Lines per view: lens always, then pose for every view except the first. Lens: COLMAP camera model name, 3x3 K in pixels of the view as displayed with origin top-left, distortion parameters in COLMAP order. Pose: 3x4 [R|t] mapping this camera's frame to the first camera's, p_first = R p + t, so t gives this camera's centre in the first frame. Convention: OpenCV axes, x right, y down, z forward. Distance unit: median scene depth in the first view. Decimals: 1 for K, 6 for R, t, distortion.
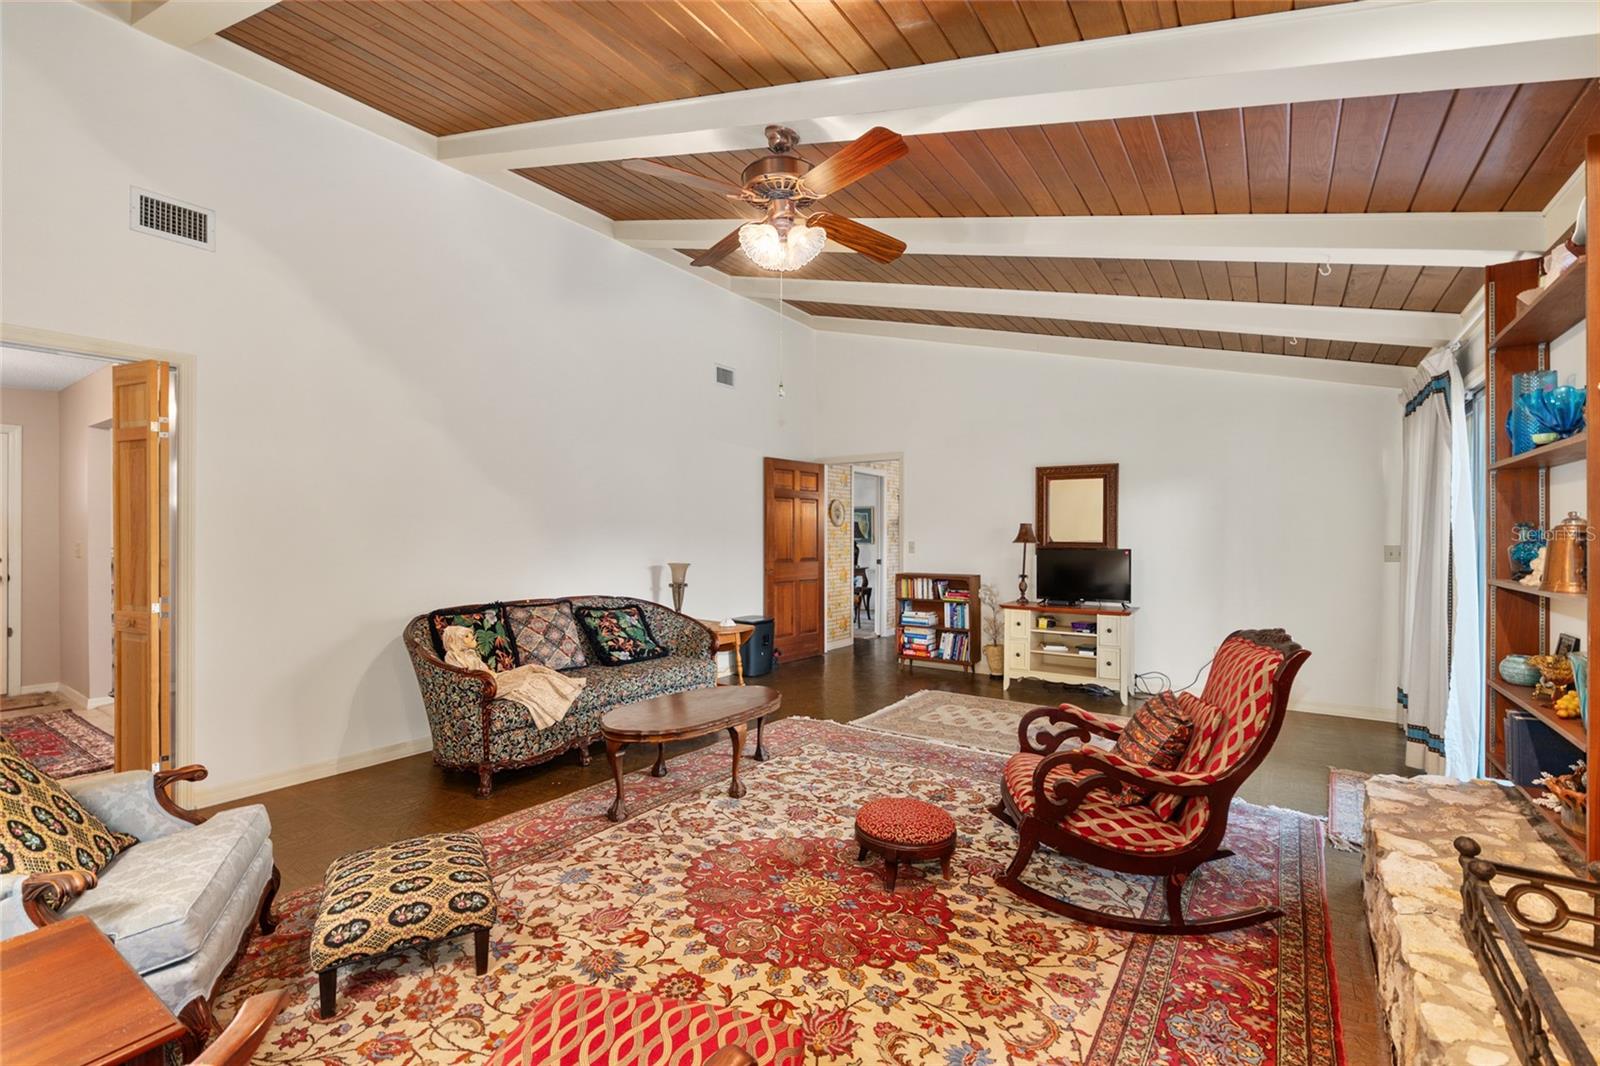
lens RADIAL K [[695.9, 0, 801.1], [0, 695.9, 537.7], [0, 0, 1]] dist [-0.006914, -0.000206]
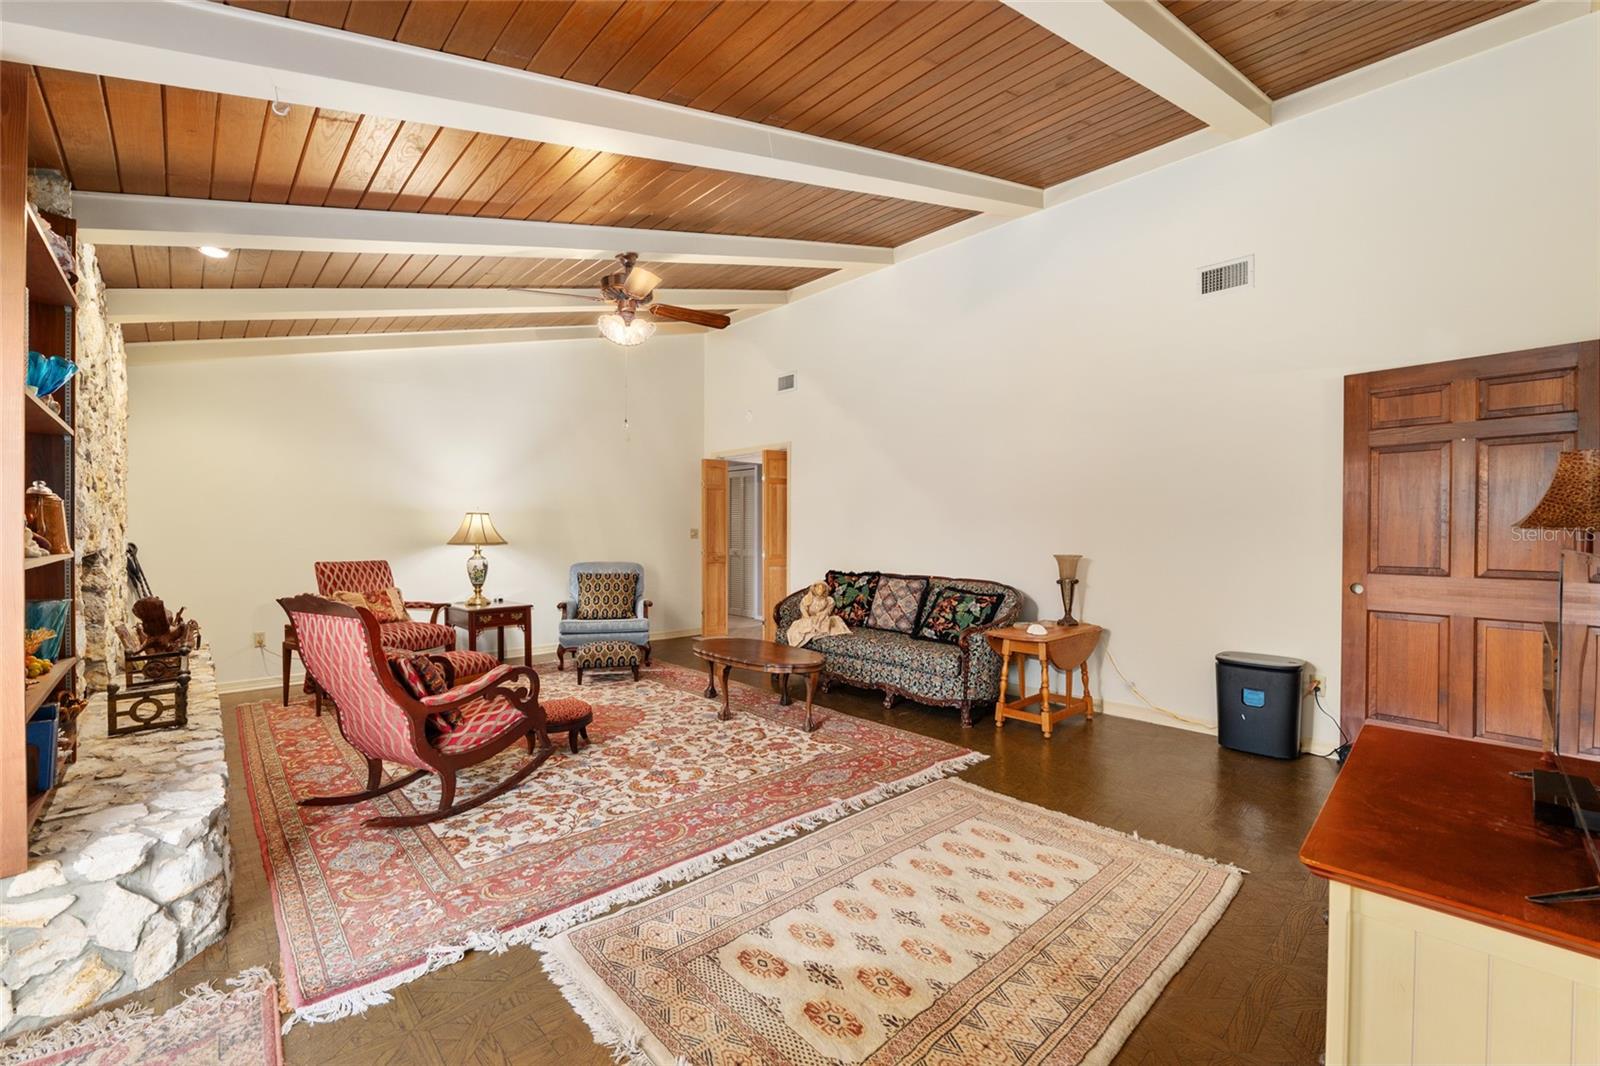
lens RADIAL K [[663.6, 0, 796.3], [0, 663.6, 537.4], [0, 0, 1]] dist [-0.002195, -0.000072]
pose [[-0.221373, 0.000589, -0.975189, 1.011455], [-0.009425, 0.999952, 0.002744, 0.026026], [0.975144, 0.009799, -0.221357, 1.306604]]
